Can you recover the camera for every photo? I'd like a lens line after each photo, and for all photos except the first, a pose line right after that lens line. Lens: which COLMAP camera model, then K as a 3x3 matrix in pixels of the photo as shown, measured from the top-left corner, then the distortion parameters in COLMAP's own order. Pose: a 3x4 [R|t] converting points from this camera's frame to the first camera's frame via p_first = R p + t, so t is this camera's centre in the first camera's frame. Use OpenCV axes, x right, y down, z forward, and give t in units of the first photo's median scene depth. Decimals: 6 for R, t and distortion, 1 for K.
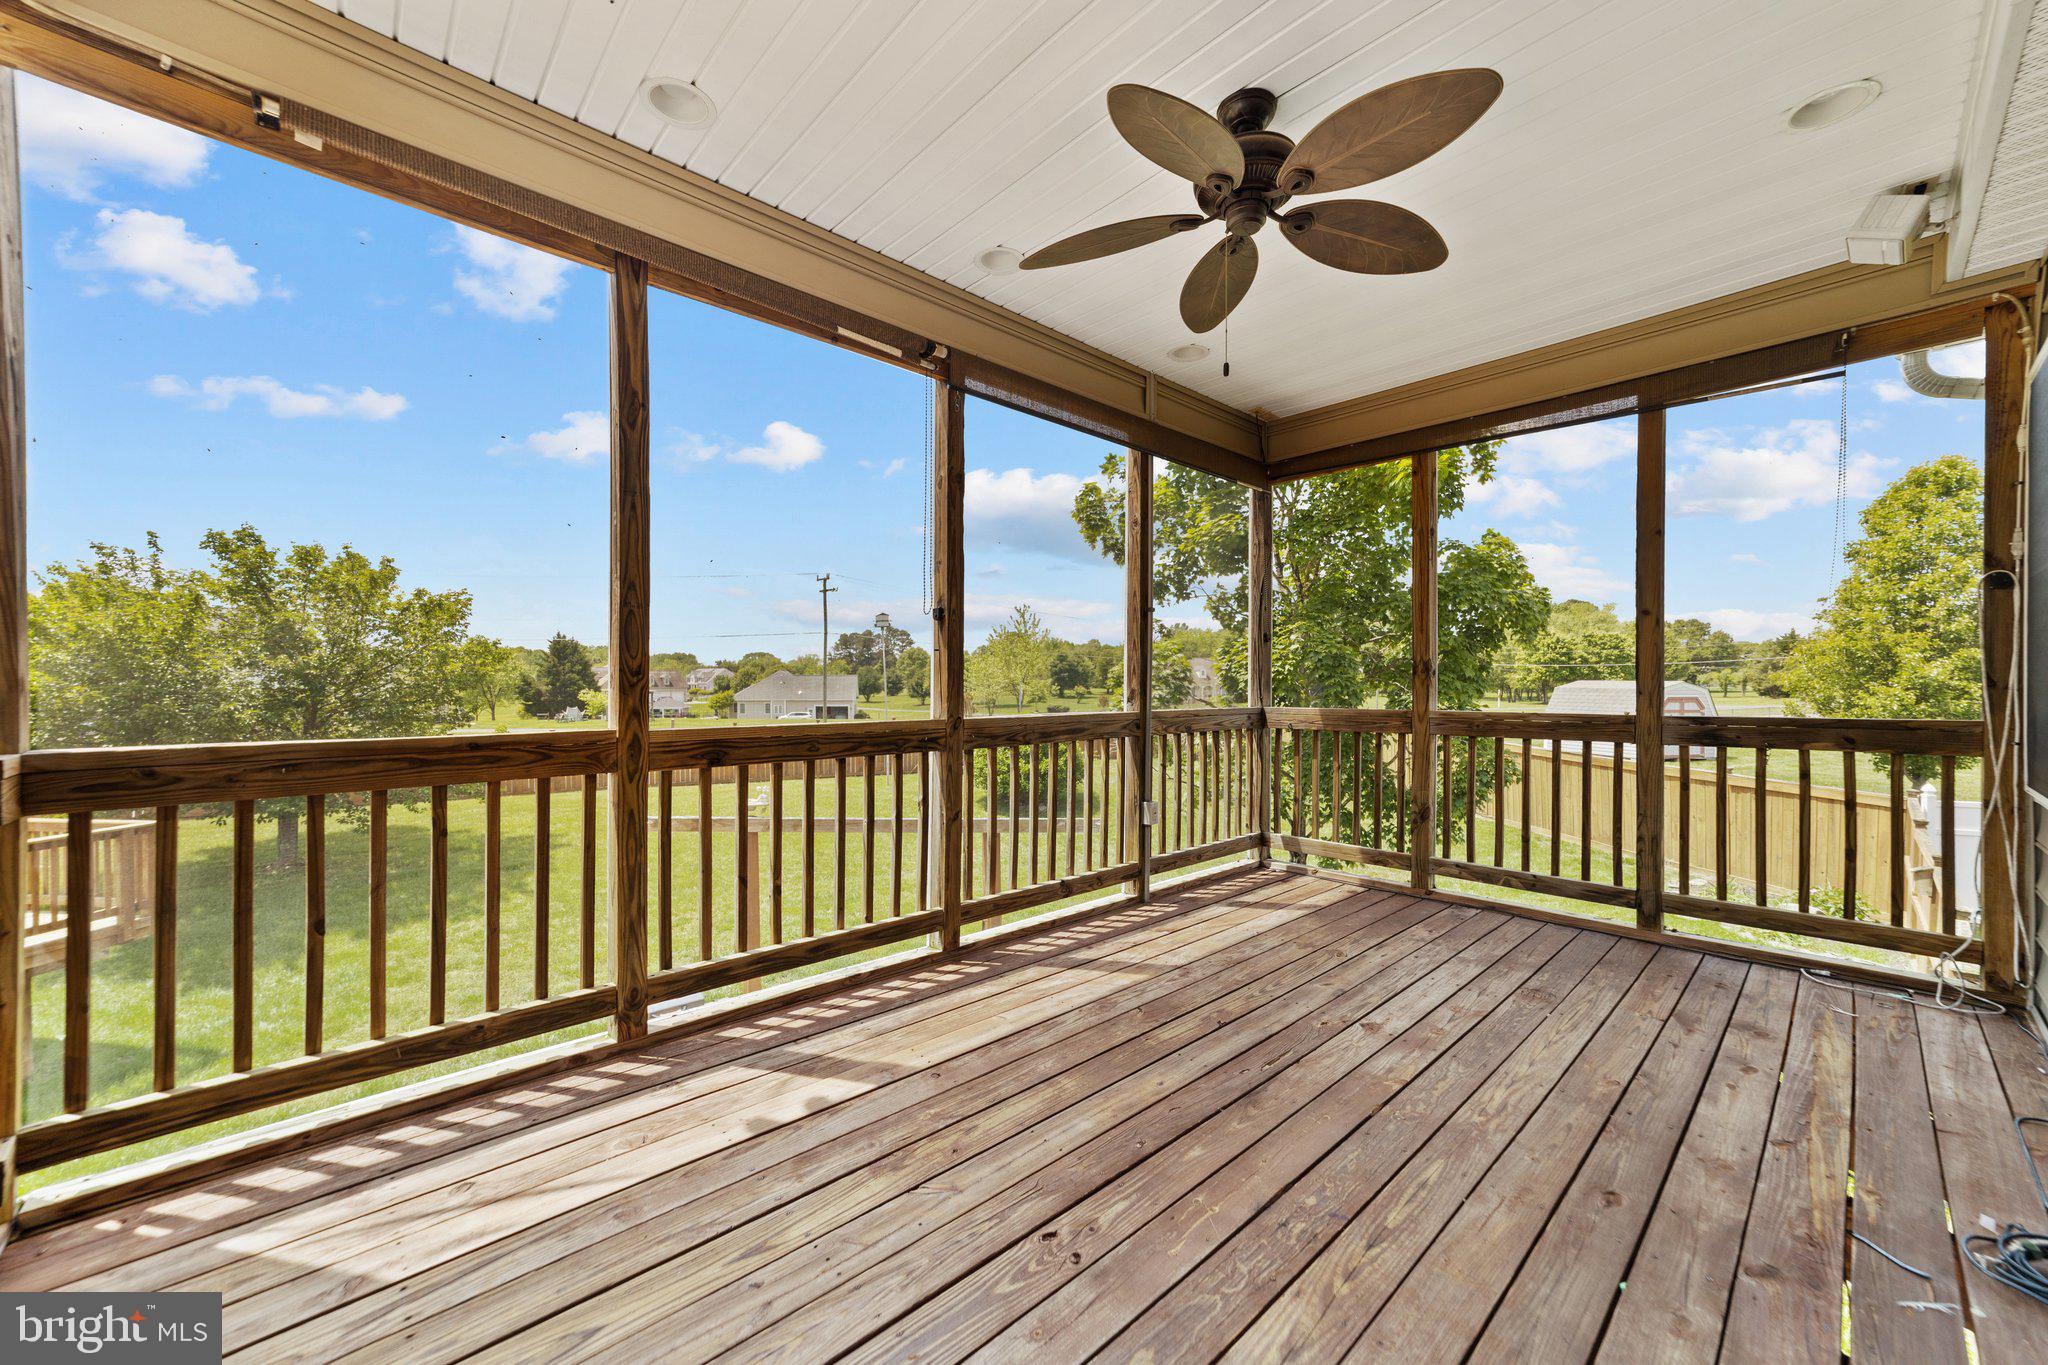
lens RADIAL K [[789.0, 0, 1022.6], [0, 789.0, 693.9], [0, 0, 1]] dist [-0.004108, 0.001593]
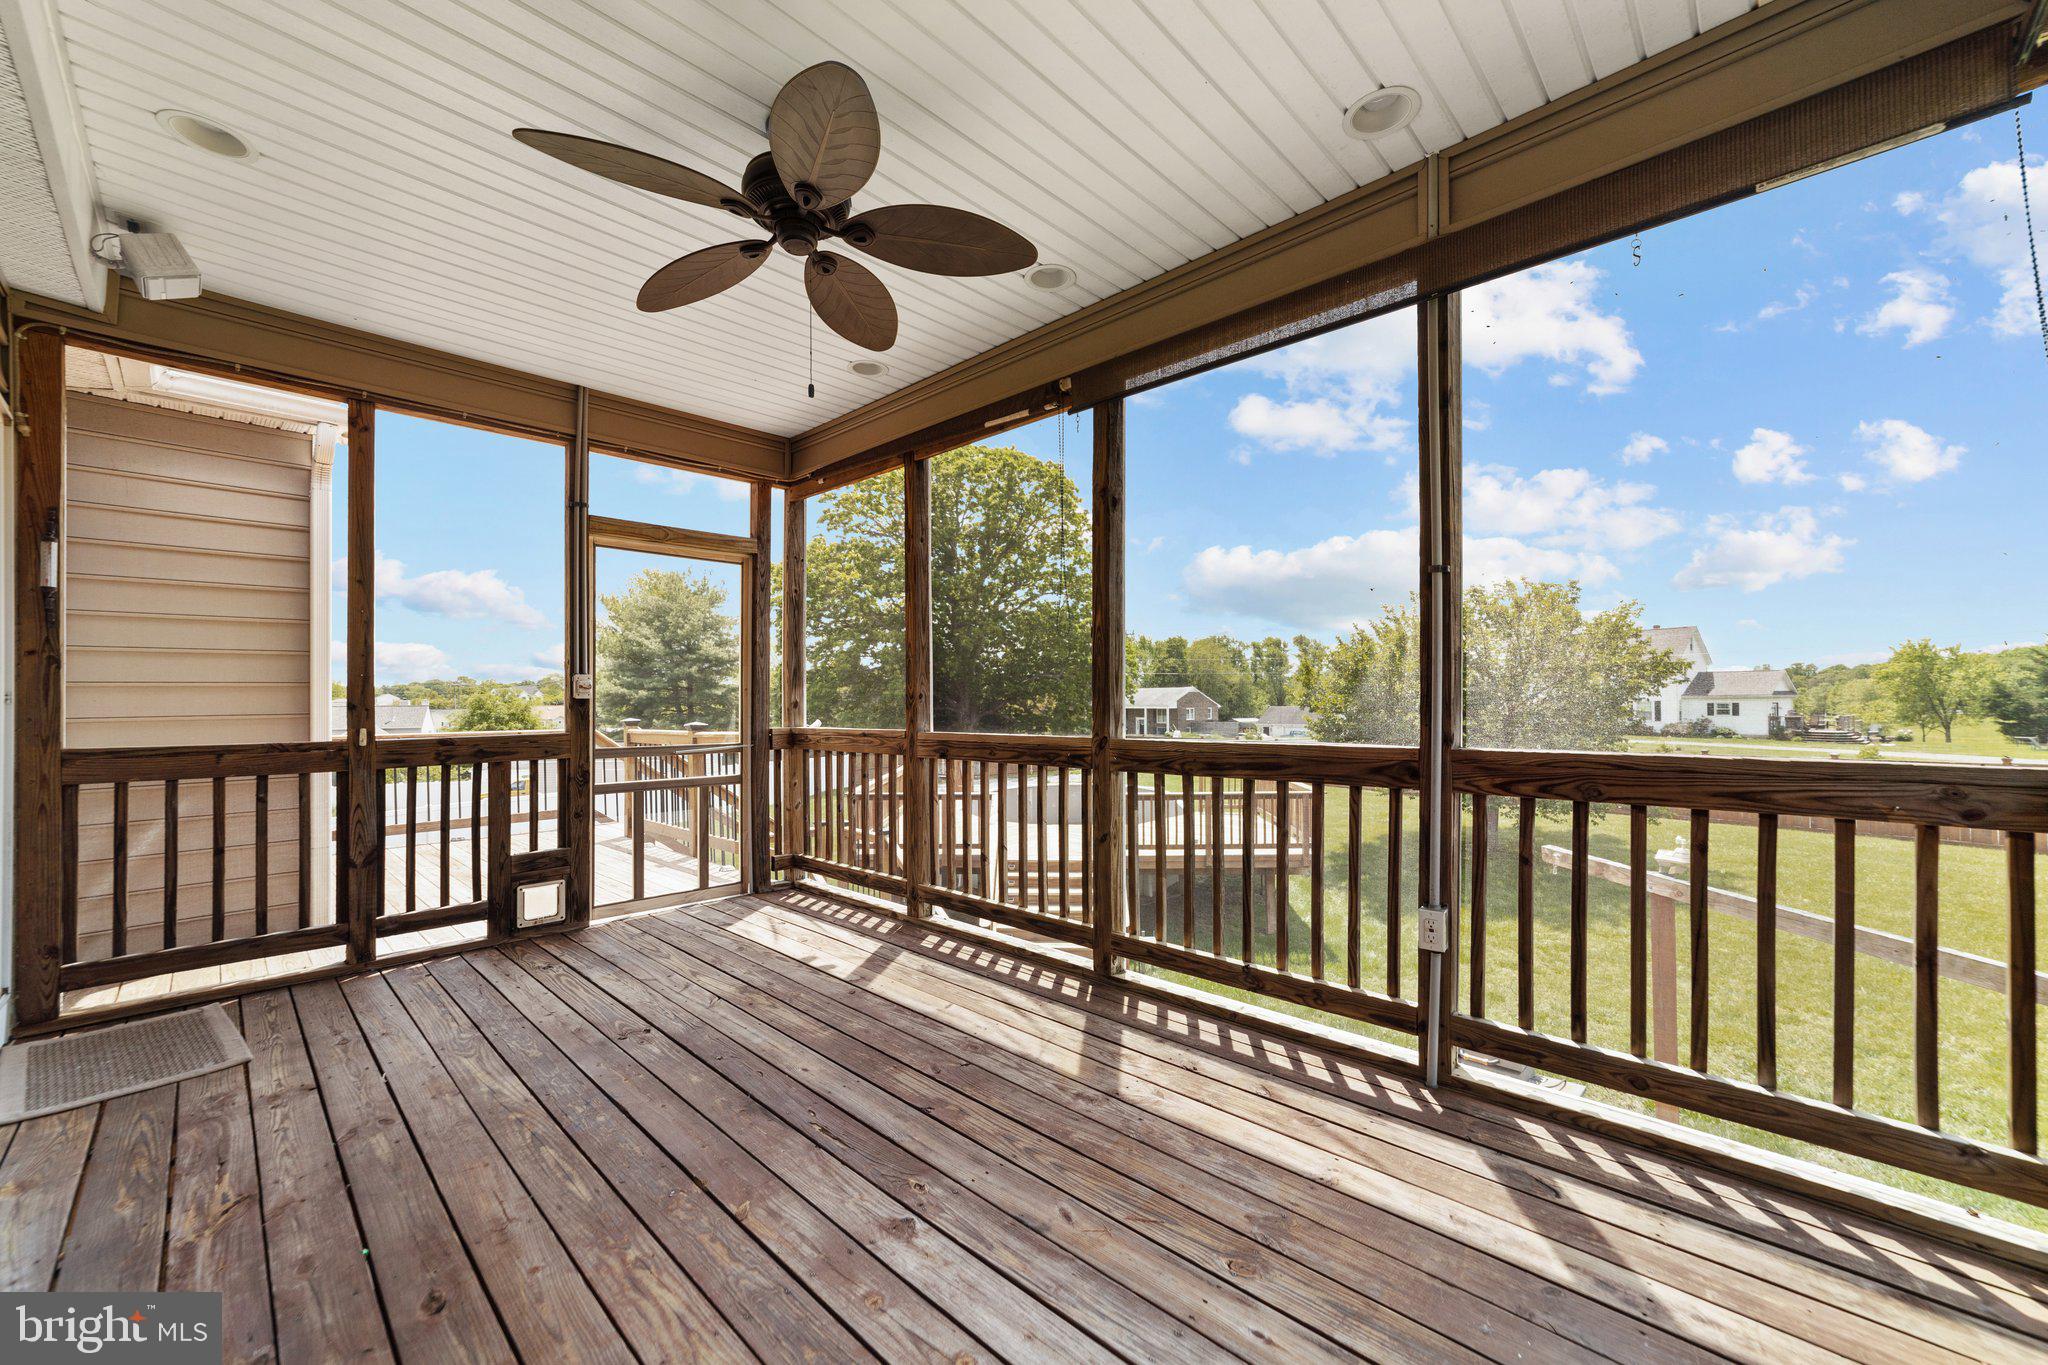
lens RADIAL K [[789.0, 0, 1032.9], [0, 789.0, 694.2], [0, 0, 1]] dist [-0.004108, 0.001593]
pose [[0.056689, -0.015206, -0.998276, 0.957214], [-0.003104, 0.999876, -0.015407, -0.007257], [0.998387, 0.003973, 0.056635, 0.927548]]
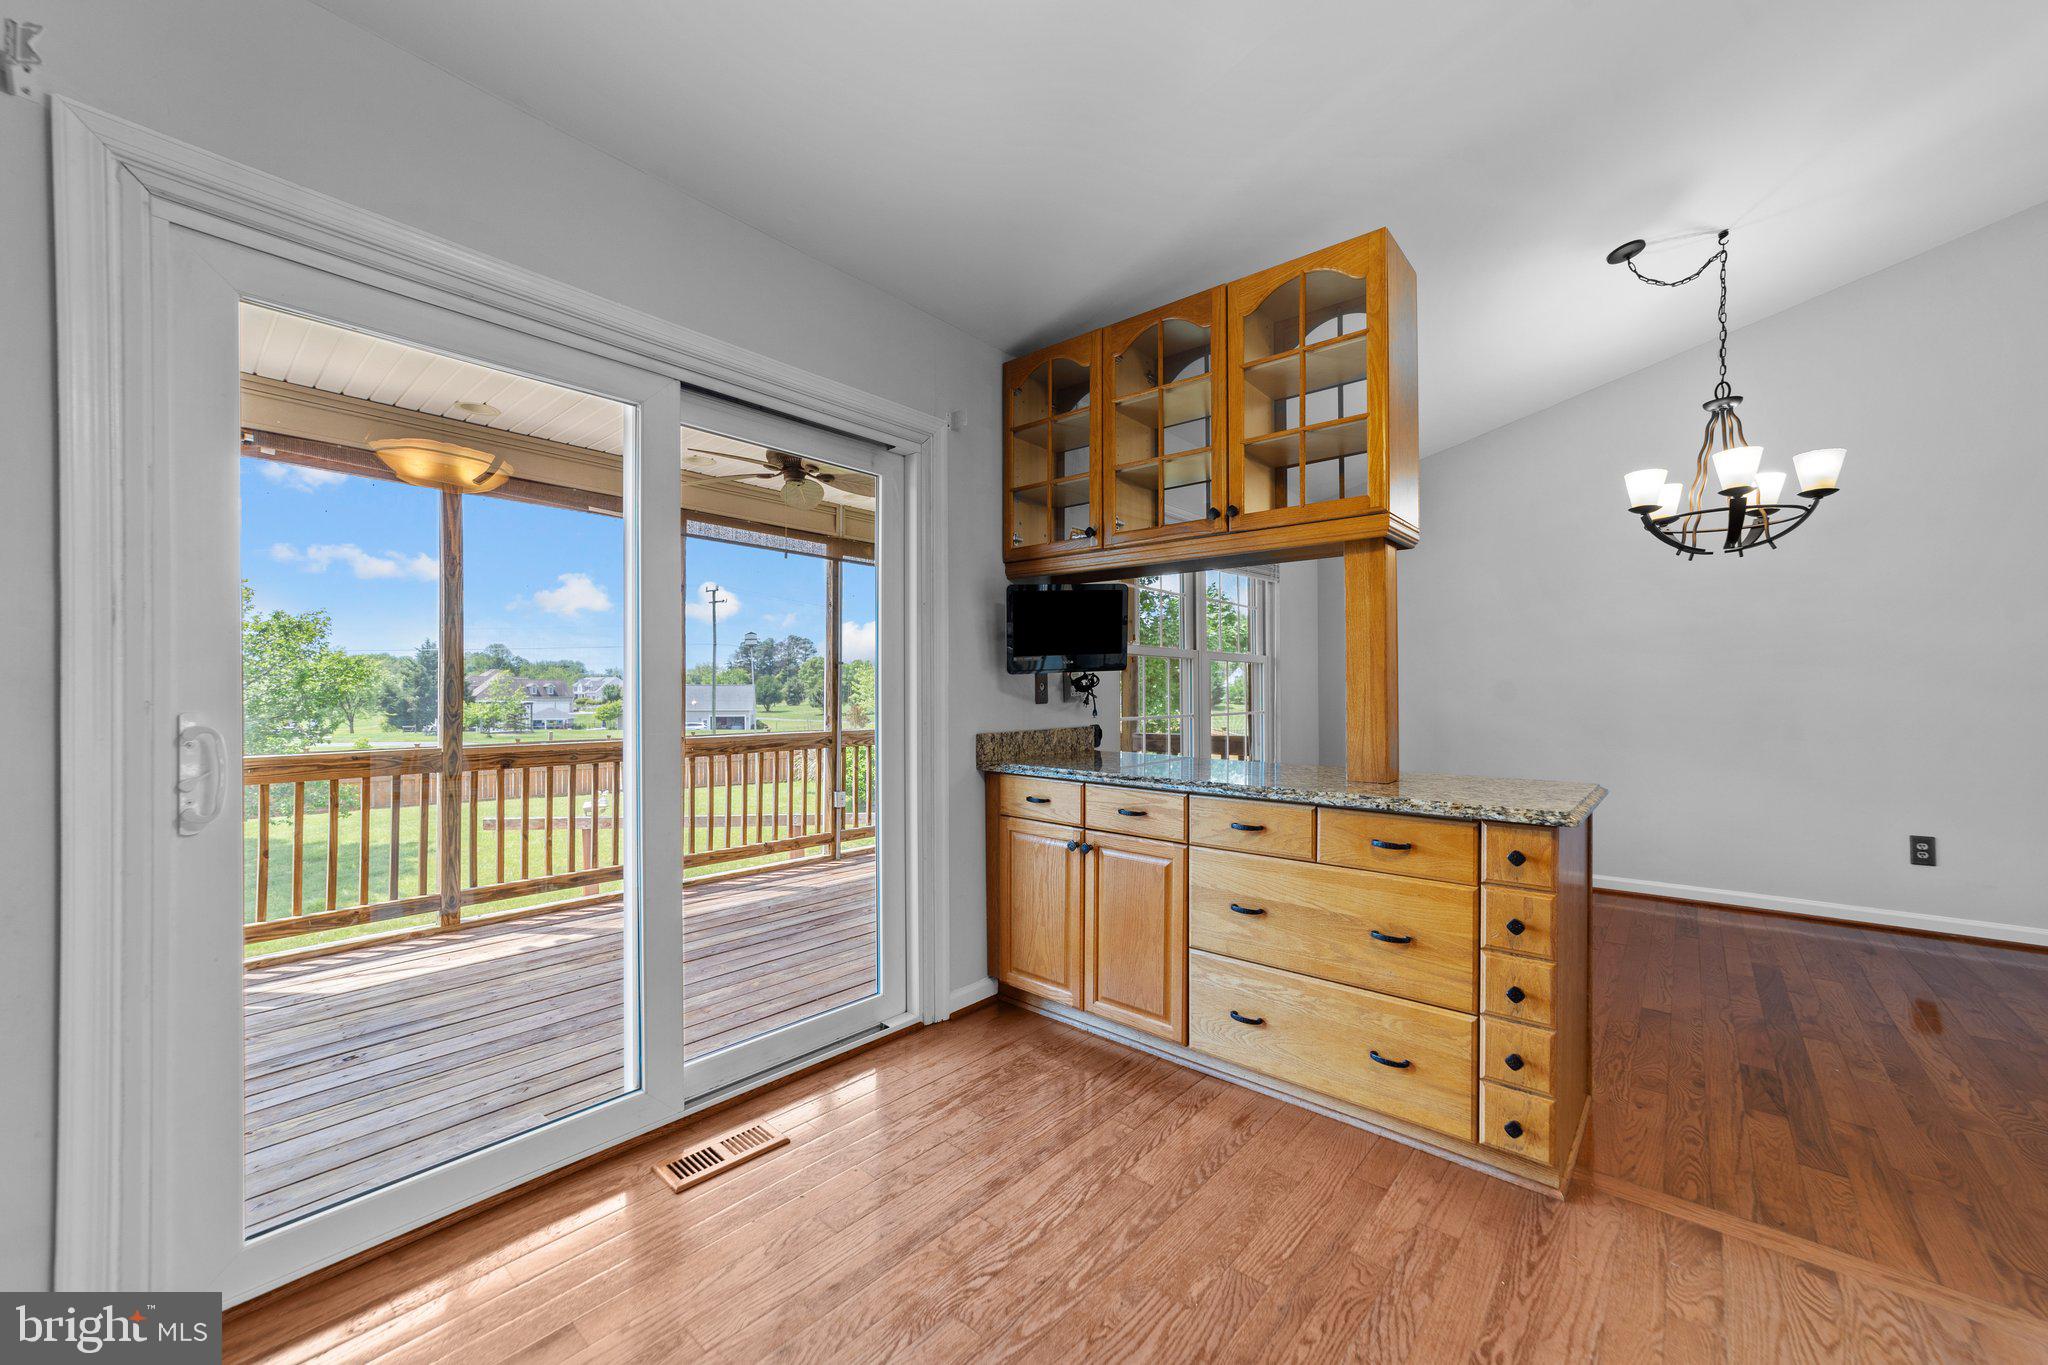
lens RADIAL K [[789.0, 0, 1021.7], [0, 789.0, 693.6], [0, 0, 1]] dist [-0.004108, 0.001593]
pose [[0.993504, -0.002058, 0.113780, 0.457259], [0.003327, 0.999934, -0.010965, -0.043024], [-0.113750, 0.011273, 0.993445, -0.716958]]
